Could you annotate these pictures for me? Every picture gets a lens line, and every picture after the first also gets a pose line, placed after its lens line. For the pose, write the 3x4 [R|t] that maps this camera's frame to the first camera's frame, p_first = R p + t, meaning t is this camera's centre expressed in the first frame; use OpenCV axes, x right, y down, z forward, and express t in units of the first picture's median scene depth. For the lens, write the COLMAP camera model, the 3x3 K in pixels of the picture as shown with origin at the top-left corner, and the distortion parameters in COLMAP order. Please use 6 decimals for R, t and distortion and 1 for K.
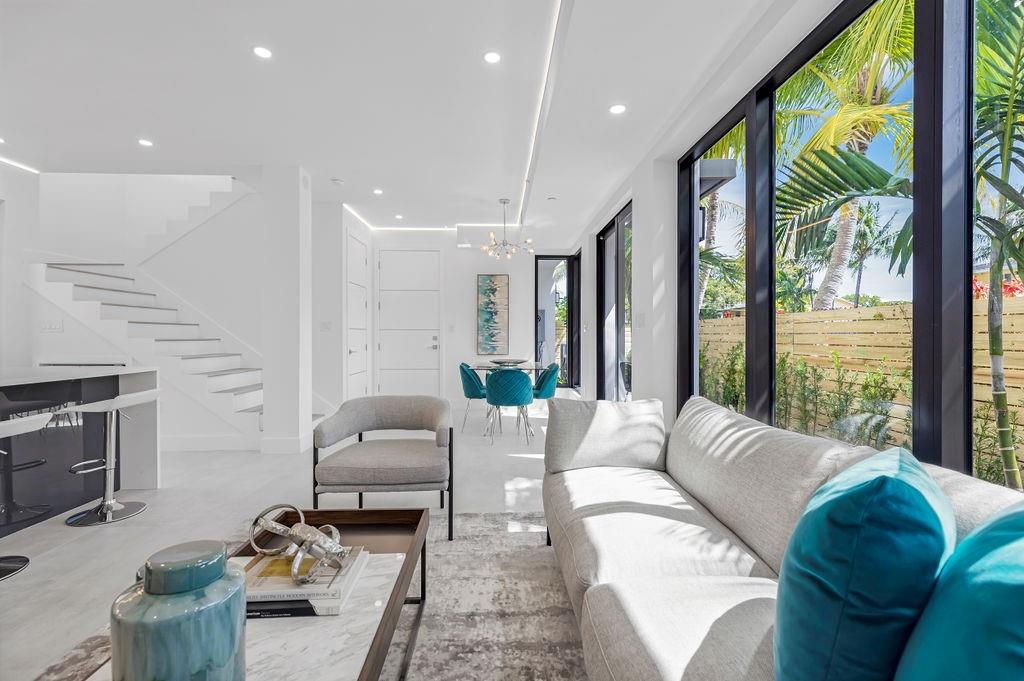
lens RADIAL K [[451.2, 0, 511.5], [0, 451.2, 338.8], [0, 0, 1]] dist [0.002511, 0.000687]
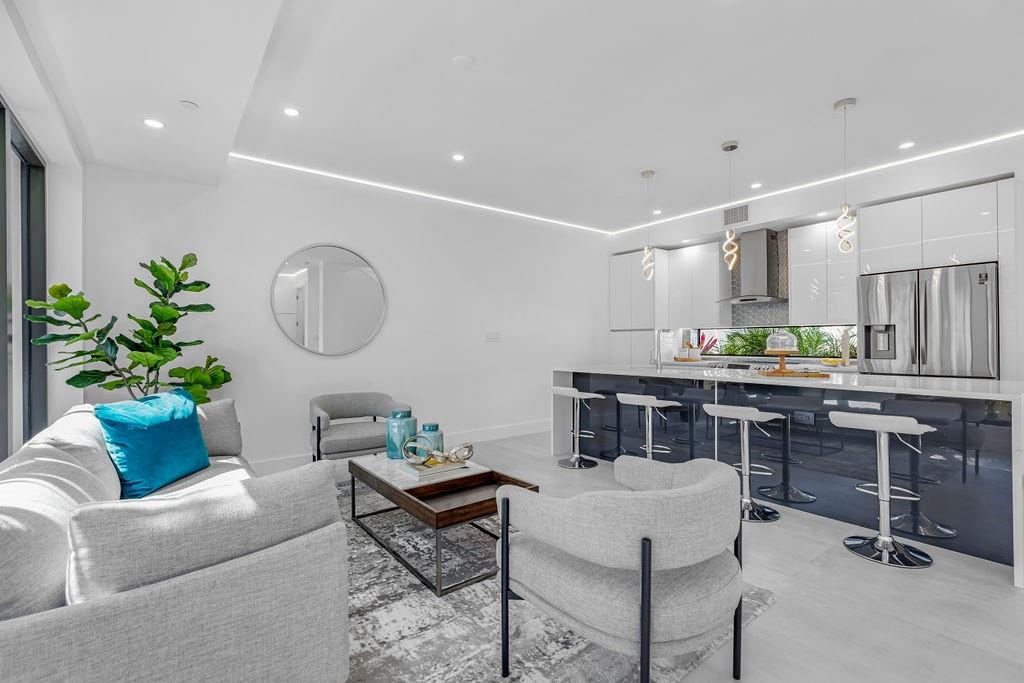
lens RADIAL K [[451.2, 0, 502.0], [0, 451.2, 344.4], [0, 0, 1]] dist [0.002511, 0.000687]
pose [[-0.823733, -0.002221, -0.566973, 0.286429], [0.000667, 0.999988, -0.004886, -0.011108], [0.566977, -0.004403, -0.823722, 1.925104]]
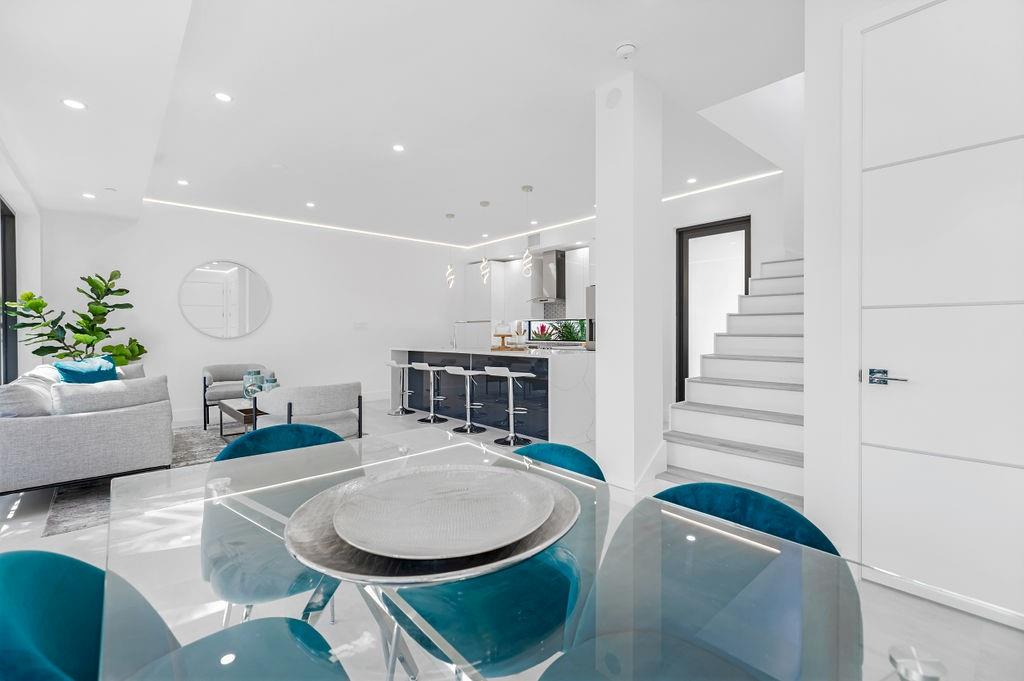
lens RADIAL K [[451.2, 0, 510.9], [0, 451.2, 338.5], [0, 0, 1]] dist [0.002511, 0.000687]
pose [[-0.776779, 0.002622, -0.629768, 0.213473], [-0.001220, 0.999983, 0.005668, 0.002735], [0.629772, 0.005171, -0.776763, 2.755032]]
